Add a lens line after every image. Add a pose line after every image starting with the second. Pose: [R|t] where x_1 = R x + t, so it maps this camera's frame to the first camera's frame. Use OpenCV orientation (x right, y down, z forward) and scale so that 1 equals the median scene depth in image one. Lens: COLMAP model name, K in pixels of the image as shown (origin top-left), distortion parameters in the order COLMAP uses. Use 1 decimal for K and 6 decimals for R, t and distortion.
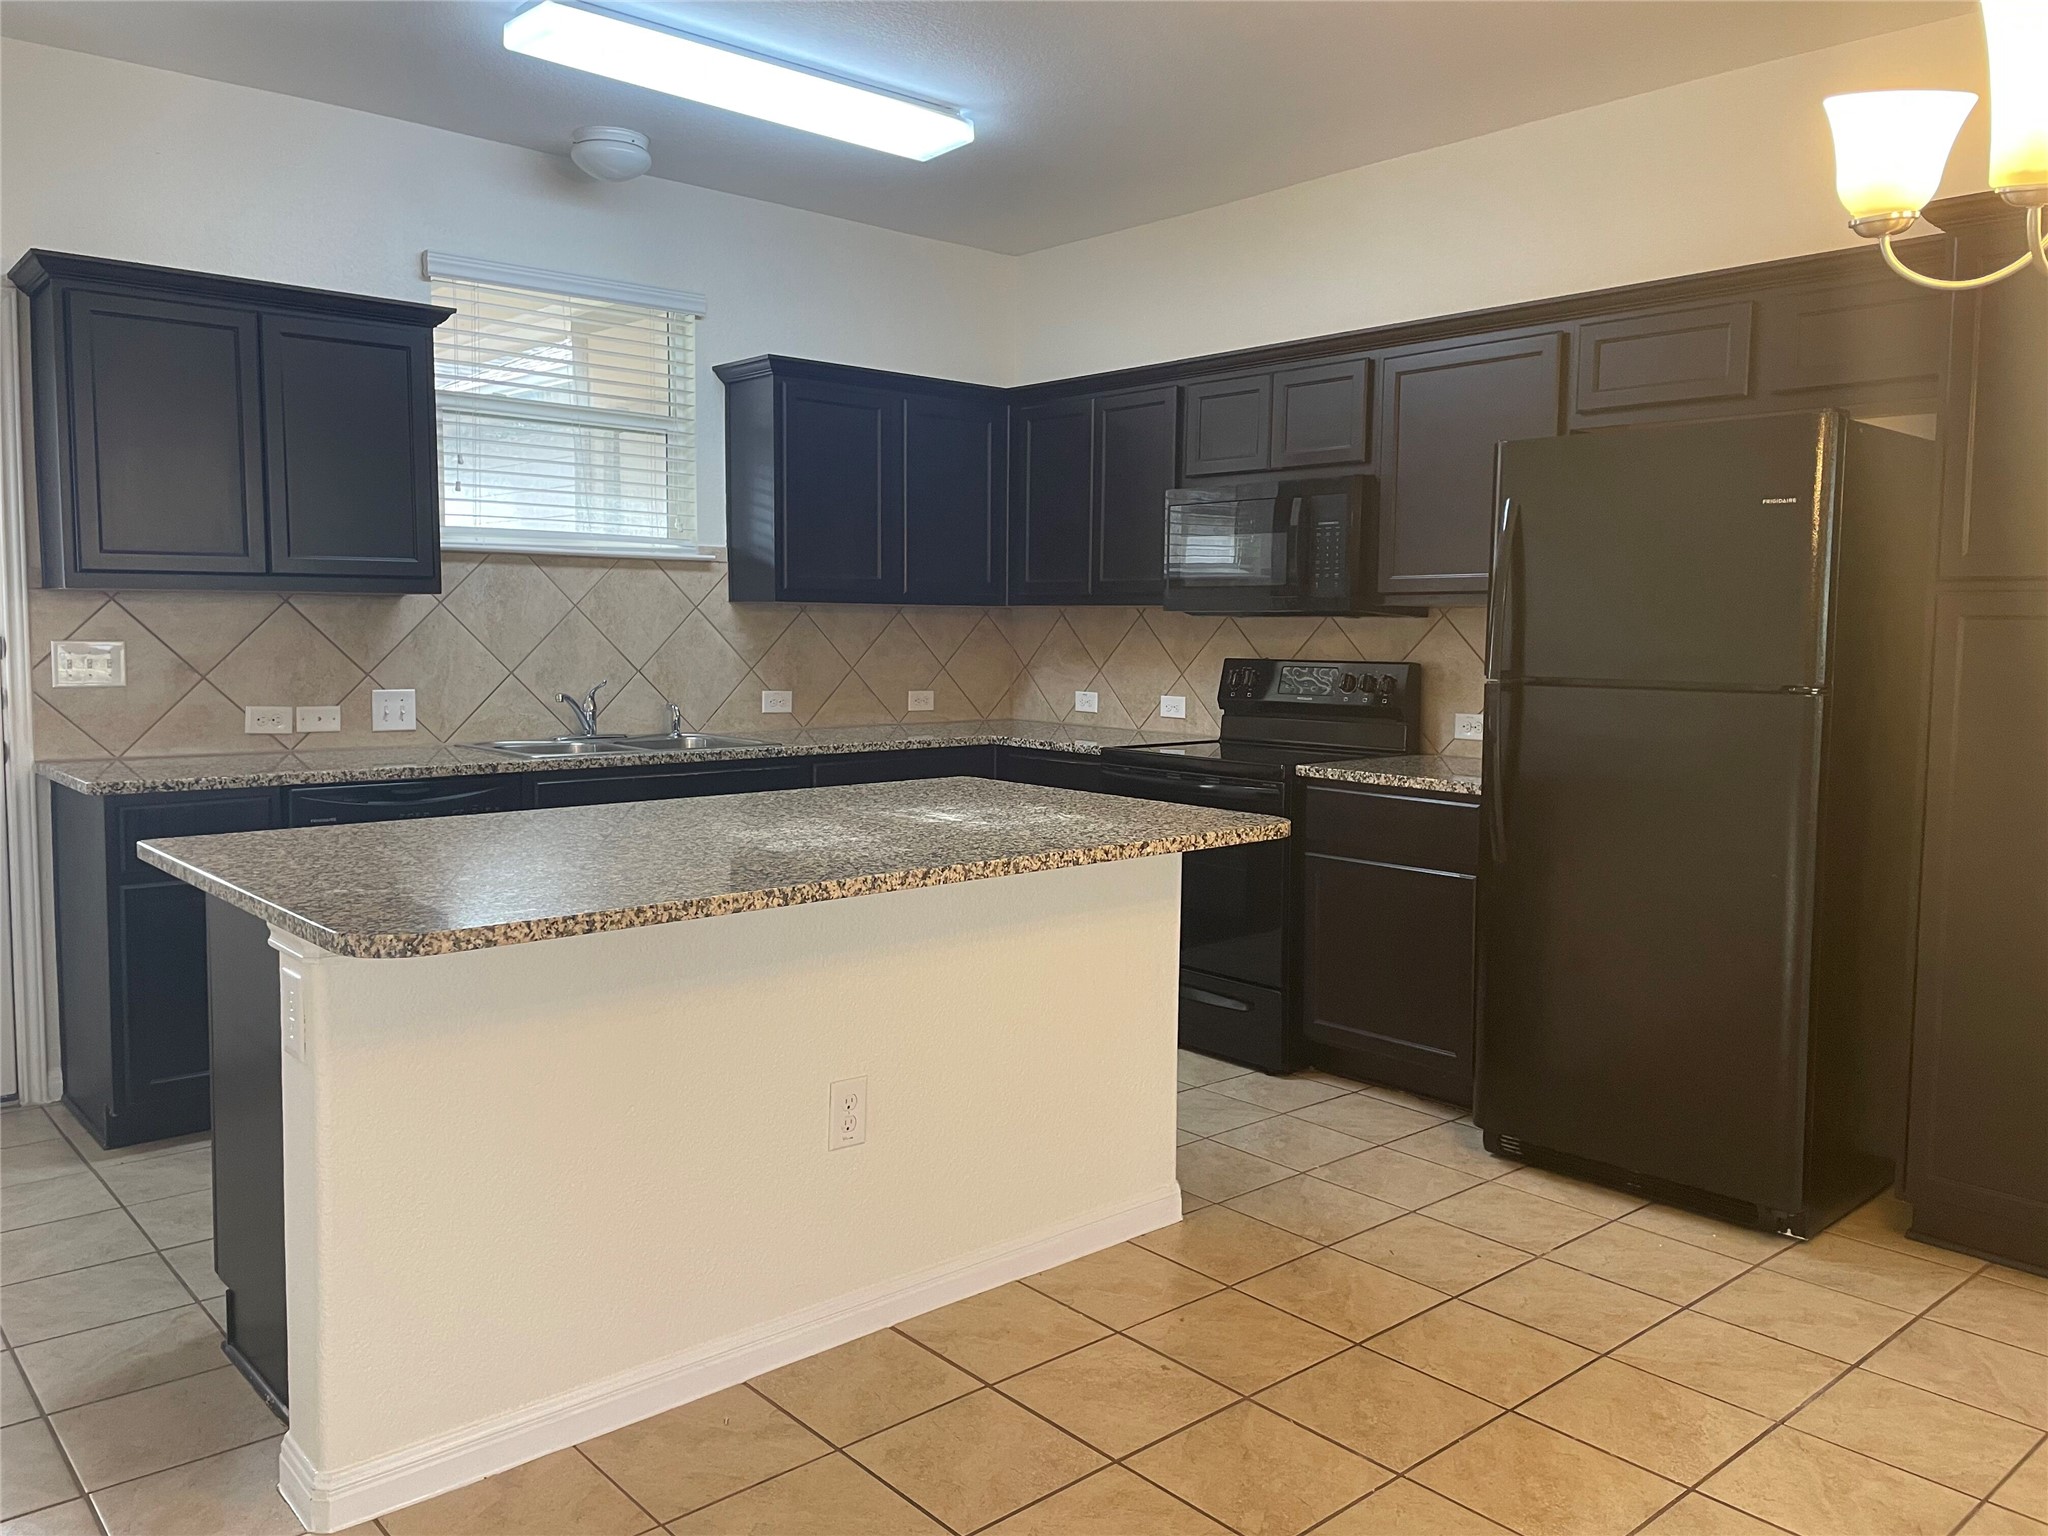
lens RADIAL K [[1546.3, 0, 1025.2], [0, 1546.3, 737.0], [0, 0, 1]] dist [0.063517, -0.071577]
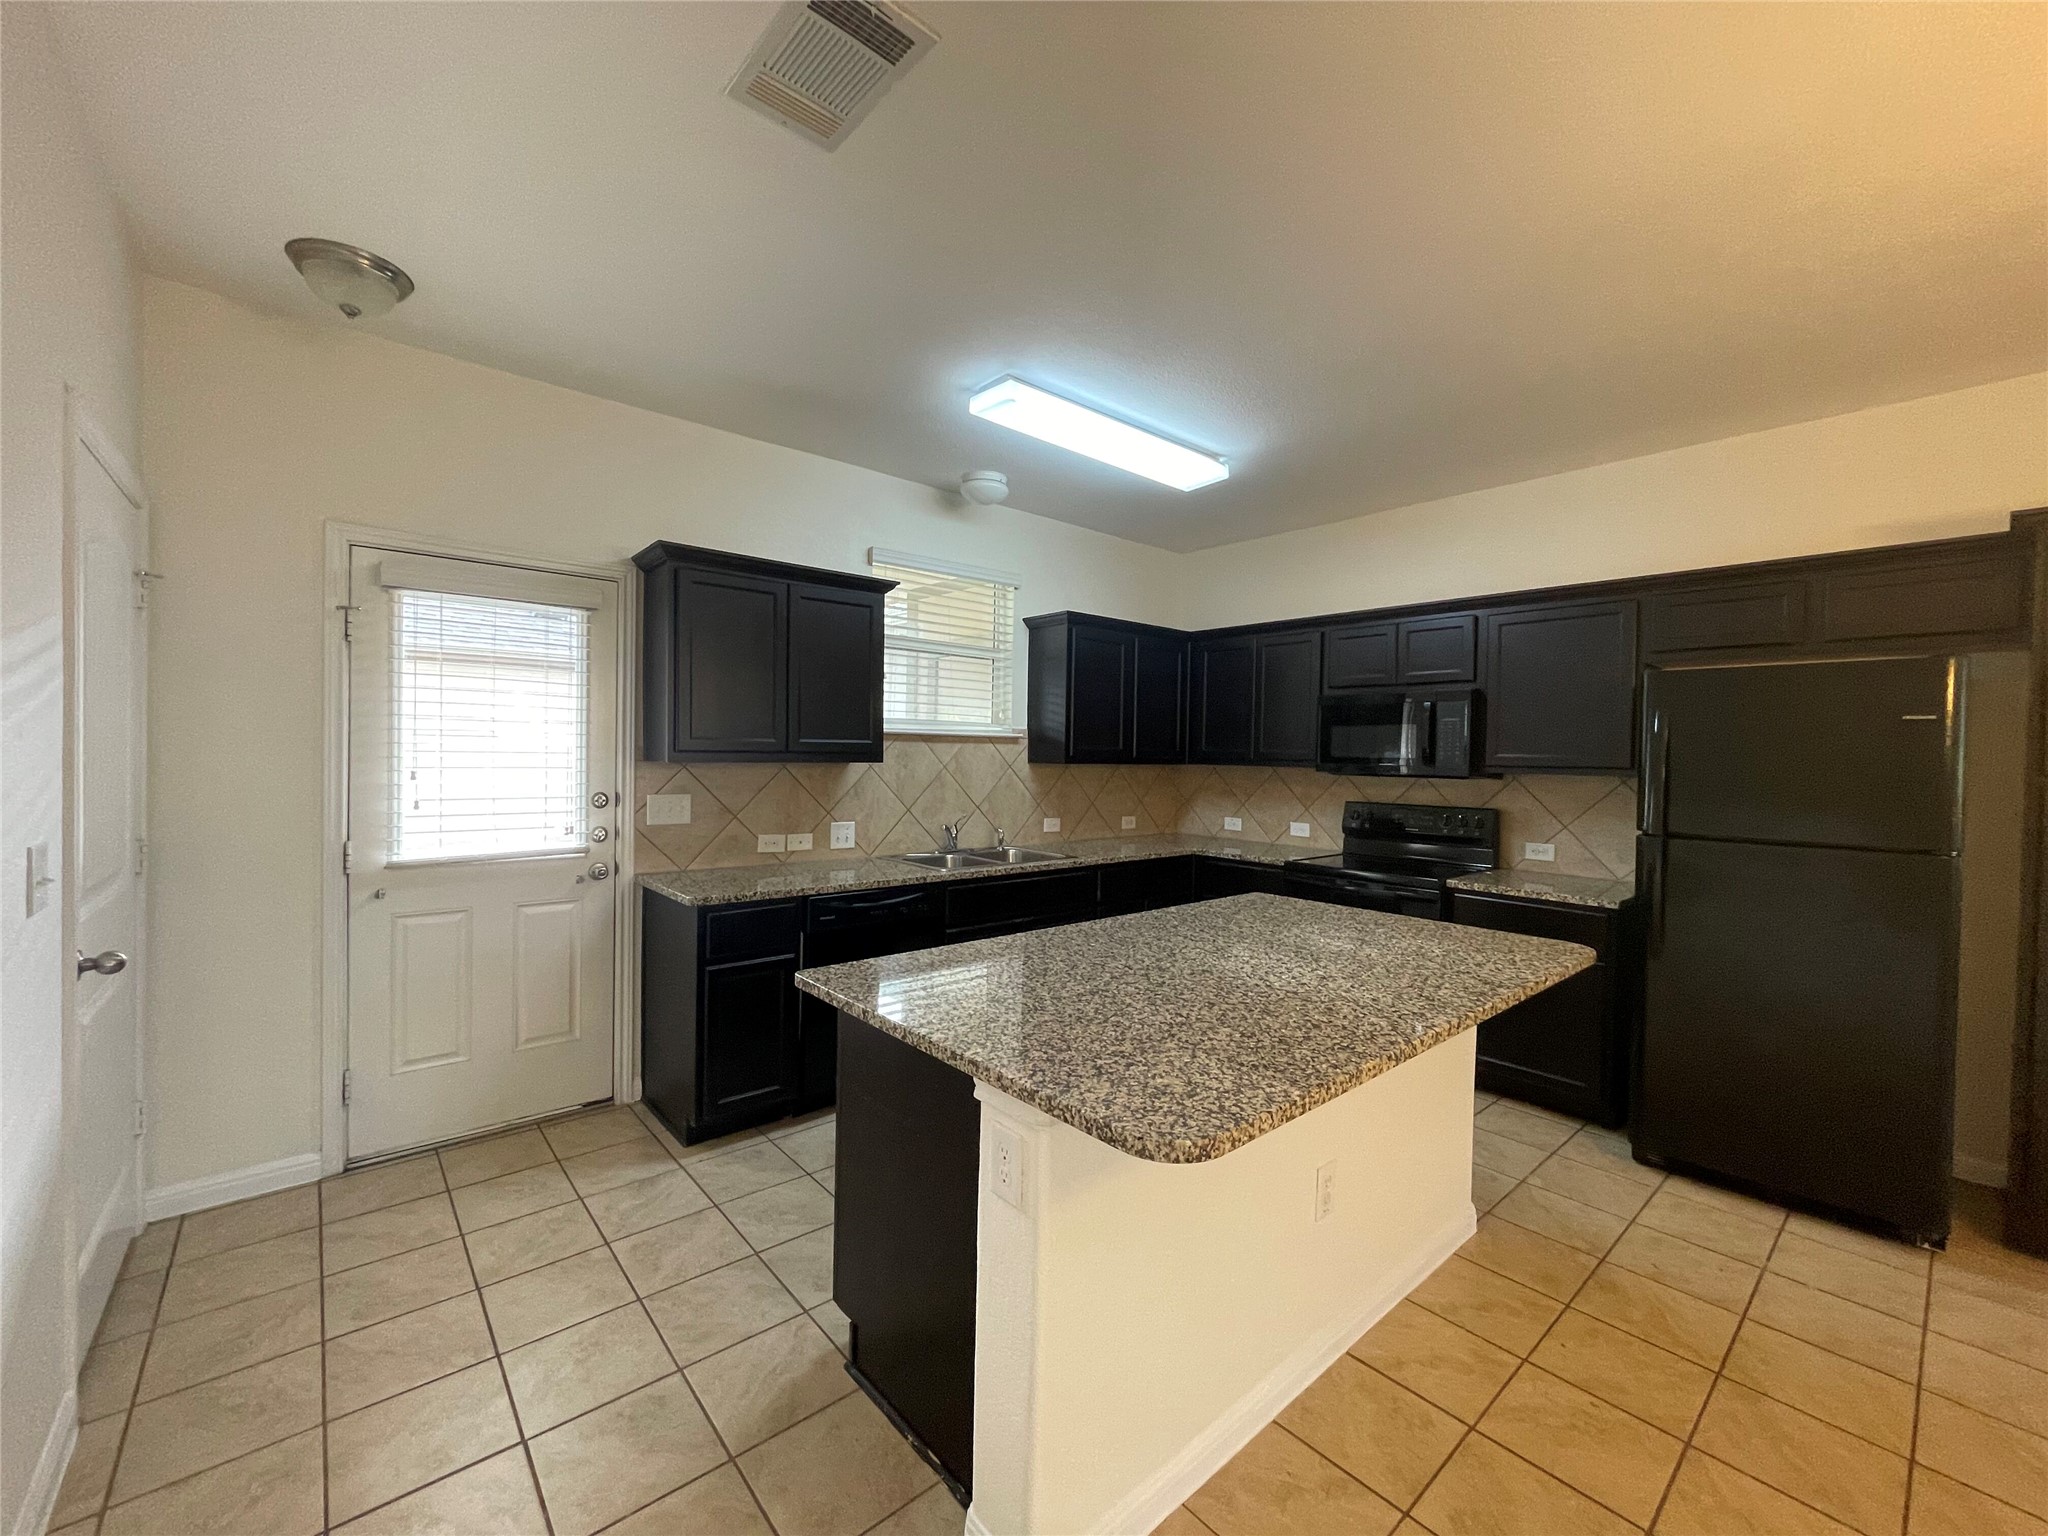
lens RADIAL K [[825.6, 0, 1021.7], [0, 825.6, 765.1], [0, 0, 1]] dist [-0.003025, 0.000012]
pose [[0.999866, 0.007039, -0.014787, -0.216156], [-0.007910, 0.998182, -0.059746, -0.039891], [0.014339, 0.059855, 0.998104, 0.177137]]
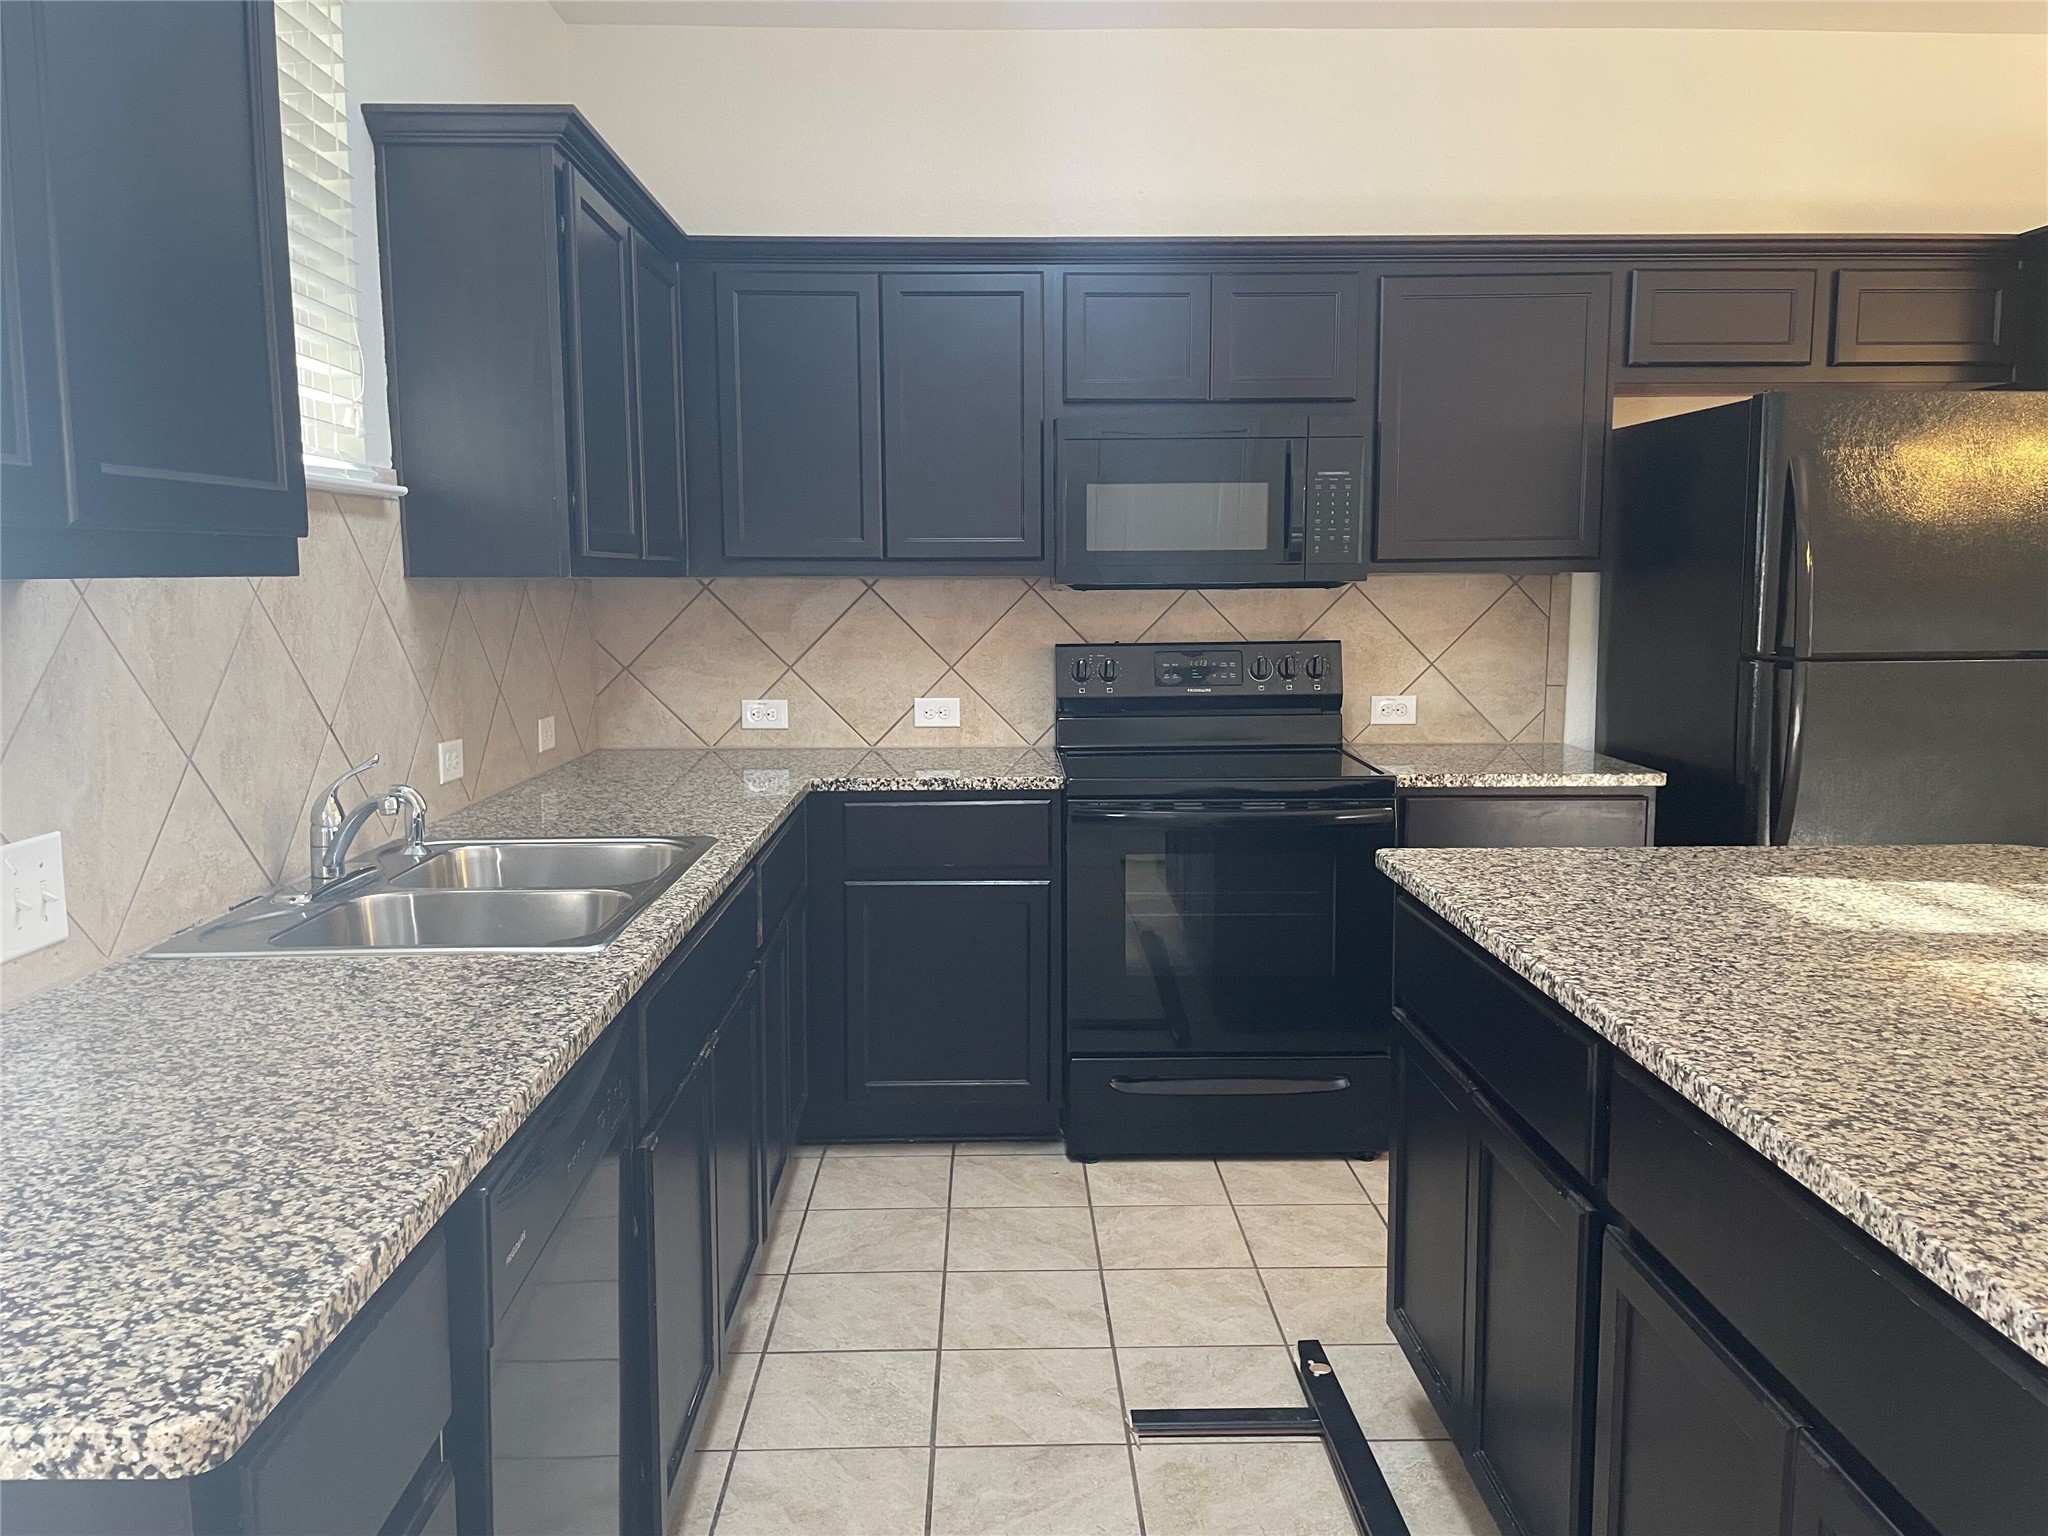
lens RADIAL K [[1546.3, 0, 1024.2], [0, 1546.3, 769.8], [0, 0, 1]] dist [0.063517, -0.071577]
pose [[0.646695, -0.107686, 0.755109, -0.532807], [0.068156, 0.994182, 0.083410, -0.061822], [-0.759697, -0.002476, 0.650272, 0.592208]]
